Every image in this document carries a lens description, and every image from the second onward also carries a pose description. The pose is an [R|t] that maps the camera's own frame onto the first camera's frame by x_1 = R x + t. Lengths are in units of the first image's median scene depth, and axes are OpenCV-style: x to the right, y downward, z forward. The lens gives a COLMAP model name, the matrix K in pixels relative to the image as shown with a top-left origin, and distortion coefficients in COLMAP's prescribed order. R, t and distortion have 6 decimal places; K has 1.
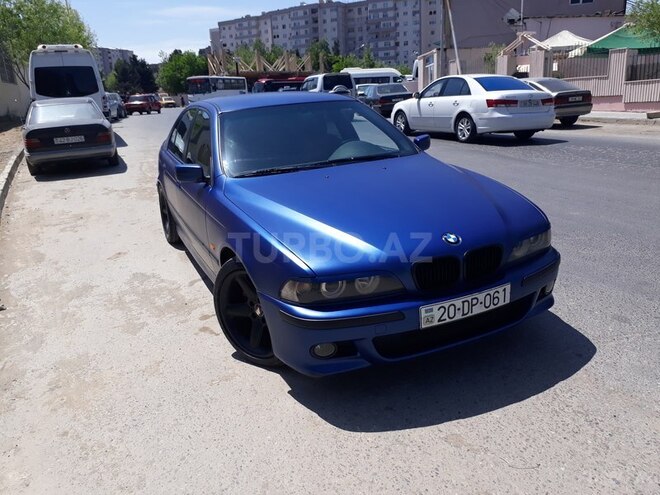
lens RADIAL K [[529.6, 0, 330.0], [0, 529.6, 247.5], [0, 0, 1]] dist [-0.001782, 0.004557]
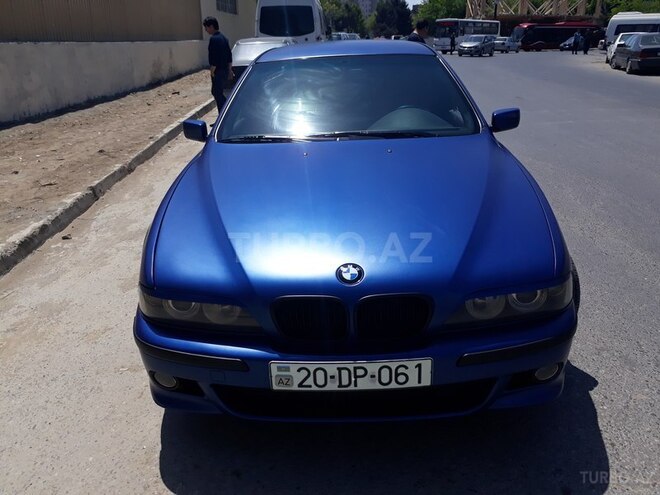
lens RADIAL K [[529.6, 0, 330.0], [0, 529.6, 247.5], [0, 0, 1]] dist [-0.001782, 0.004557]
pose [[0.901751, 0.189763, -0.388375, 0.460045], [-0.152038, 0.980313, 0.125977, -0.130792], [0.404635, -0.054552, 0.912850, 0.365649]]
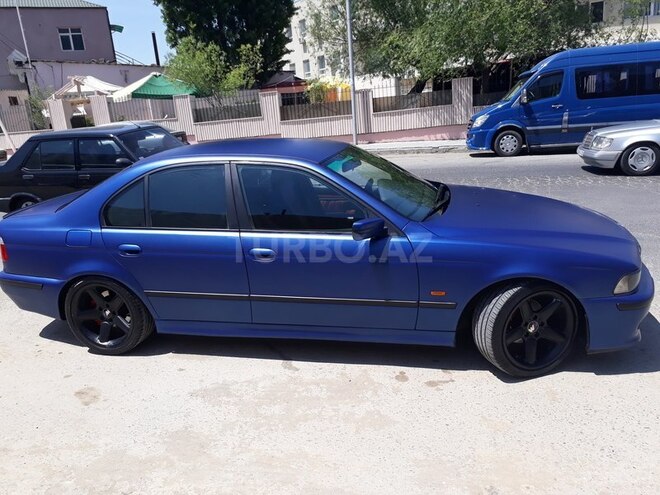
lens RADIAL K [[529.6, 0, 330.0], [0, 529.6, 247.5], [0, 0, 1]] dist [-0.001782, 0.004557]
pose [[0.617445, -0.201712, 0.760312, -1.410061], [0.259068, 0.964783, 0.045571, -0.234203], [-0.742729, 0.168835, 0.647958, 0.677544]]
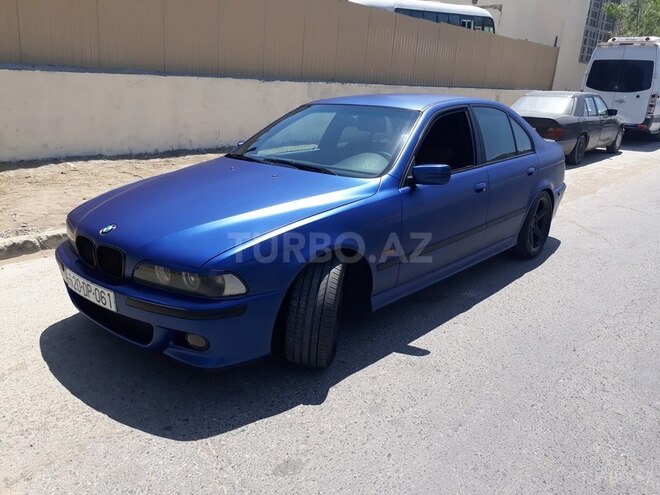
lens RADIAL K [[529.6, 0, 330.0], [0, 529.6, 247.5], [0, 0, 1]] dist [-0.001782, 0.004557]
pose [[0.405815, 0.336493, -0.849757, 1.332604], [-0.323203, 0.922517, 0.210954, -0.353184], [0.854900, 0.189036, 0.483127, 0.861073]]
